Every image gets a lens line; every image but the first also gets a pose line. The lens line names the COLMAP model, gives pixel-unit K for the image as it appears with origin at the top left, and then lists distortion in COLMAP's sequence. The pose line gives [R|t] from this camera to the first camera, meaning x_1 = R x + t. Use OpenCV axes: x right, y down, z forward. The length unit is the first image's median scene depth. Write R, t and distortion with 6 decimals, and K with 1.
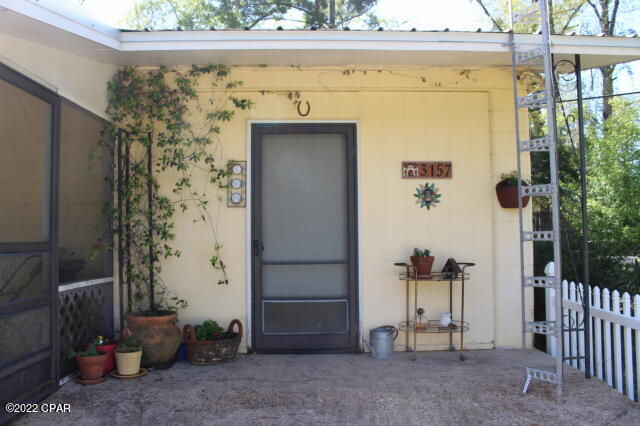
lens RADIAL K [[534.5, 0, 319.5], [0, 534.5, 212.2], [0, 0, 1]] dist [-0.147398, 0.117882]
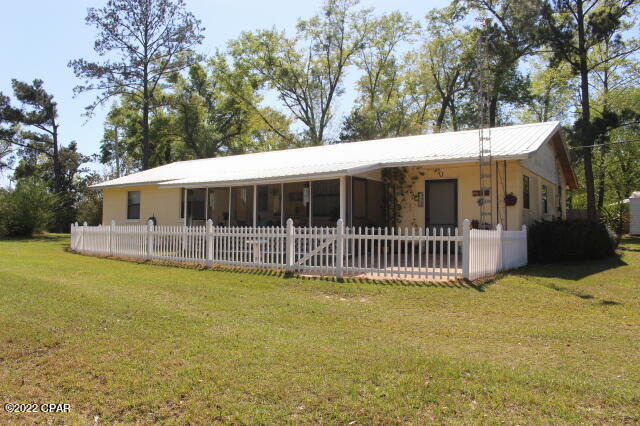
lens RADIAL K [[534.5, 0, 319.1], [0, 534.5, 213.7], [0, 0, 1]] dist [-0.147398, 0.117882]
pose [[0.846096, -0.008911, -0.532956, 1.042226], [0.026745, 0.999311, 0.025751, -0.066599], [0.532359, -0.036041, 0.845751, -2.055141]]
